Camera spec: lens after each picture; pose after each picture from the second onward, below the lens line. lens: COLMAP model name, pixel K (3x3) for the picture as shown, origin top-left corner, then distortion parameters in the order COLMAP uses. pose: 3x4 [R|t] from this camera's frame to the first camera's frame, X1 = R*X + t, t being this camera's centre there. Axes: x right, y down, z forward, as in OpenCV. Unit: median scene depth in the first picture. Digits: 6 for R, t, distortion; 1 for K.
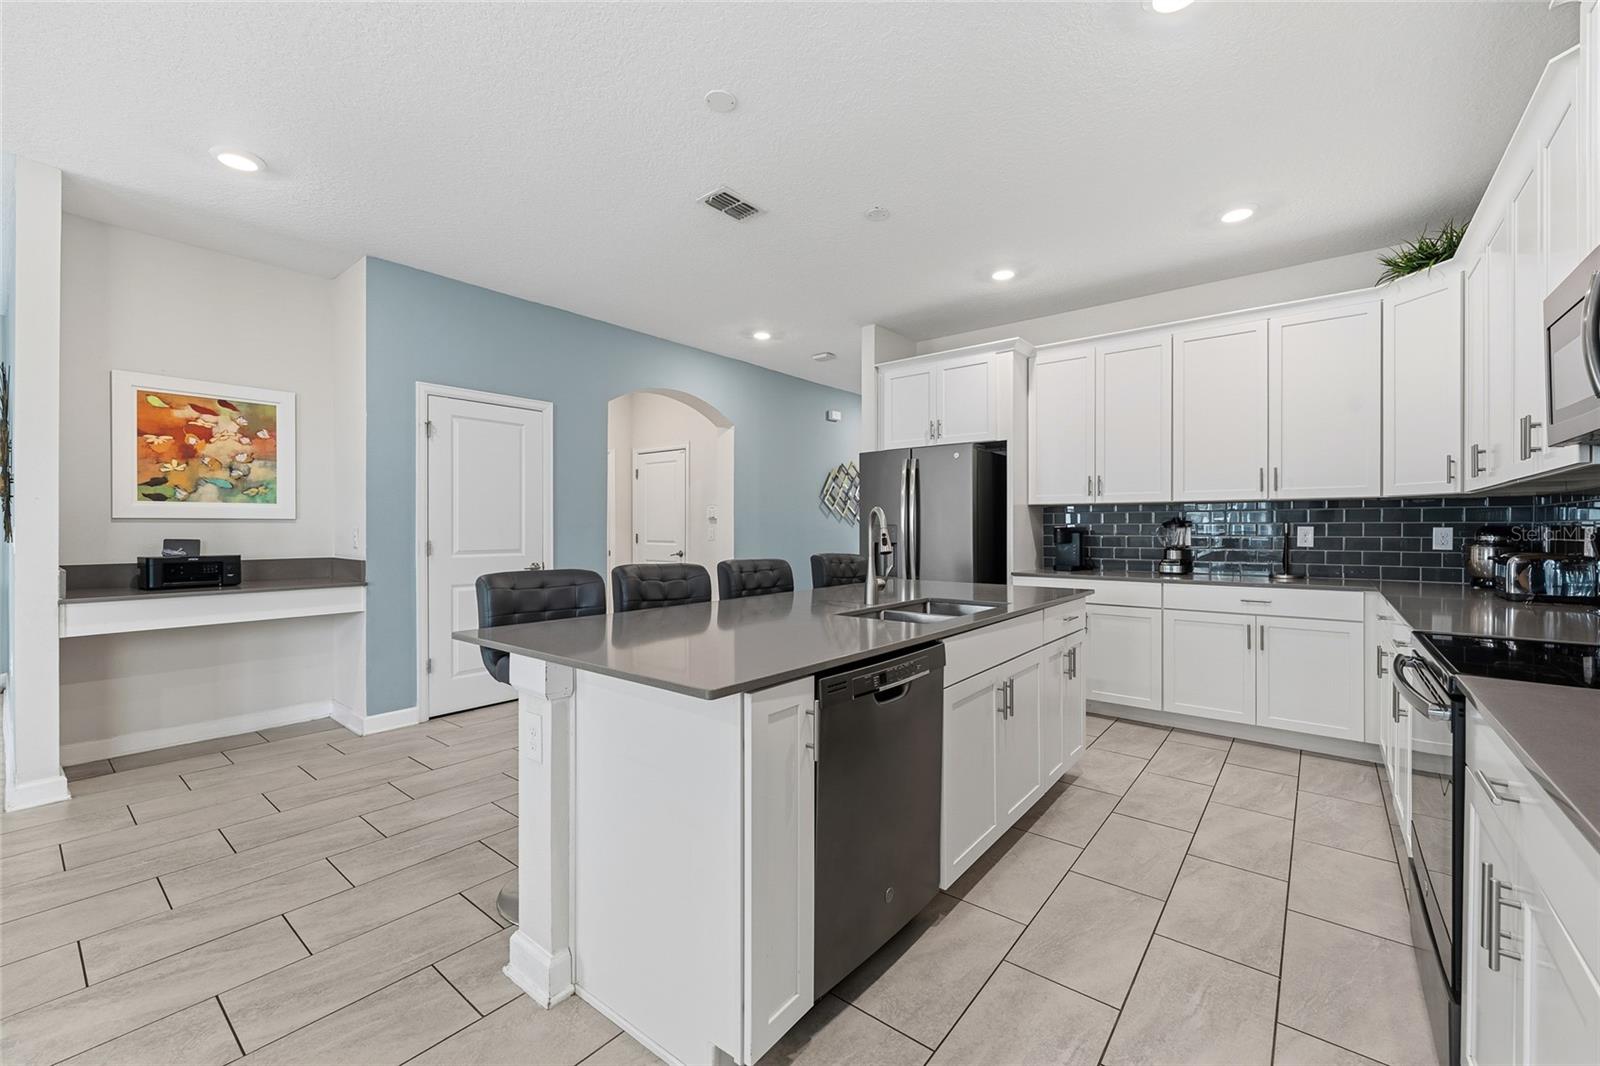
lens RADIAL K [[648.5, 0, 806.7], [0, 648.5, 528.4], [0, 0, 1]] dist [-0.008119, 0.001588]
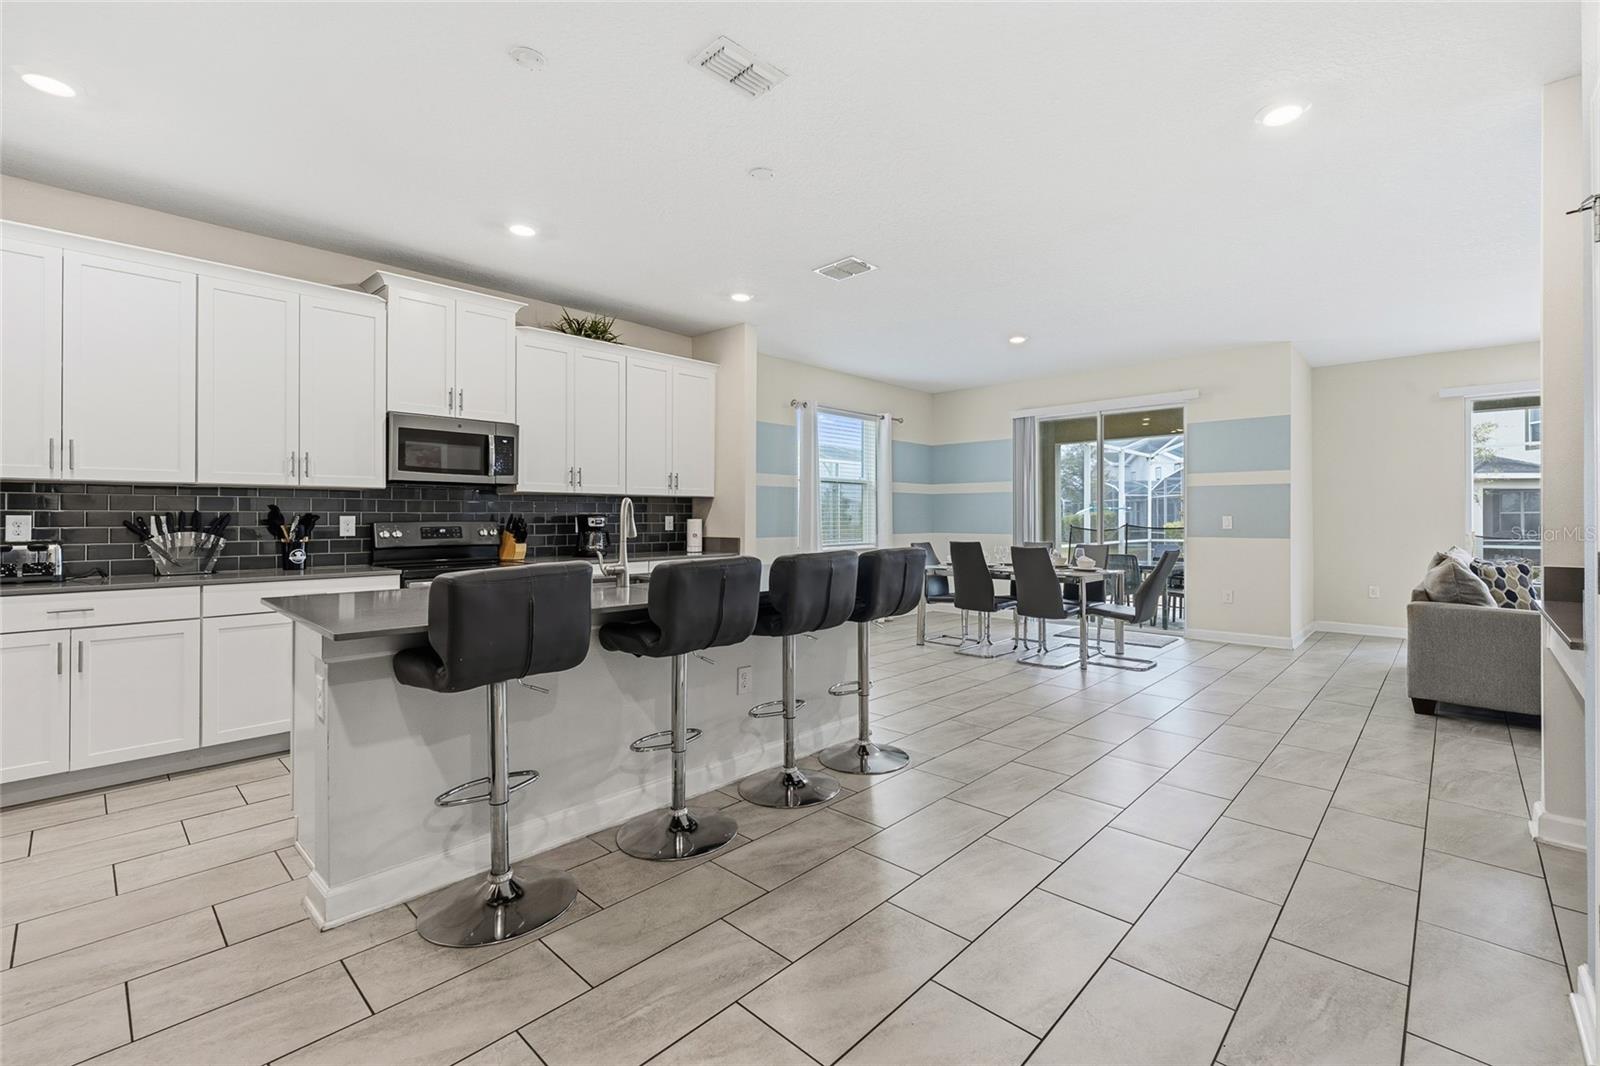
lens RADIAL K [[687.0, 0, 836.5], [0, 687.0, 510.6], [0, 0, 1]] dist [-0.002794, -0.001049]
pose [[-0.998447, 0.001492, 0.055696, -0.236366], [0.000724, 0.999904, -0.013804, 0.005304], [-0.055711, -0.013742, -0.998352, 1.578235]]
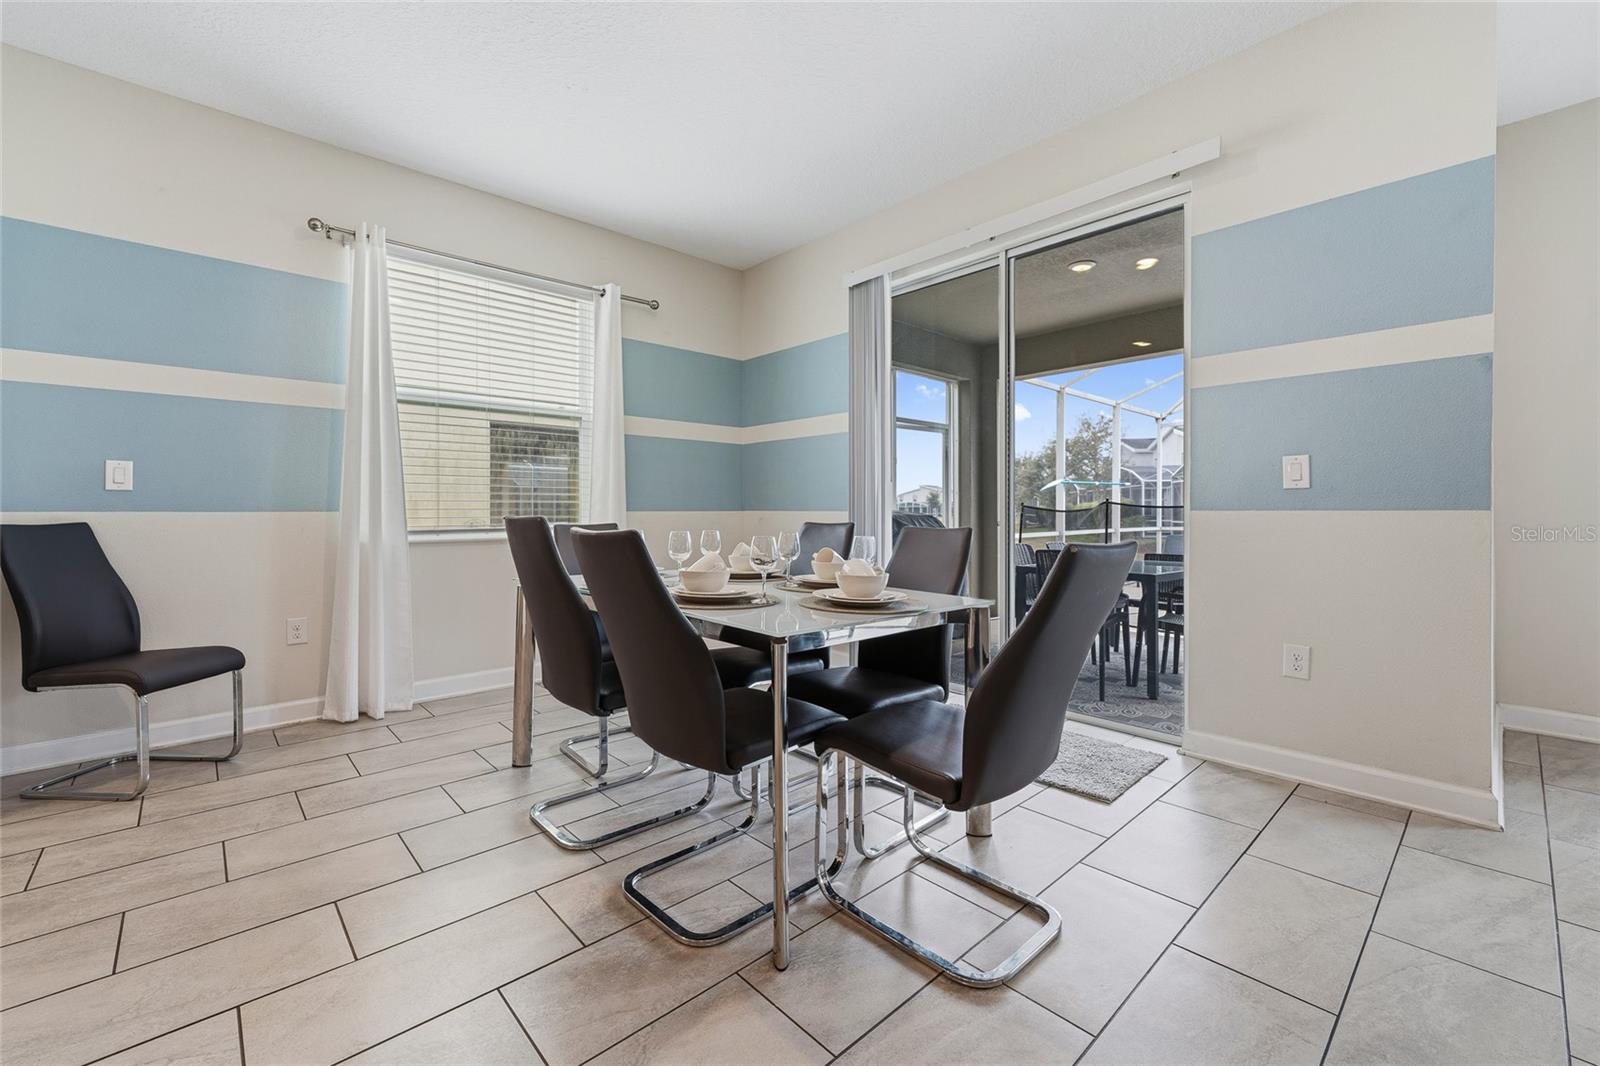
lens RADIAL K [[648.5, 0, 795.0], [0, 648.5, 512.8], [0, 0, 1]] dist [-0.008119, 0.001588]
pose [[-0.990620, 0.000078, 0.136643, -0.760315], [0.000511, 0.999995, 0.003134, 0.054305], [-0.136642, 0.003174, -0.990615, 0.402519]]
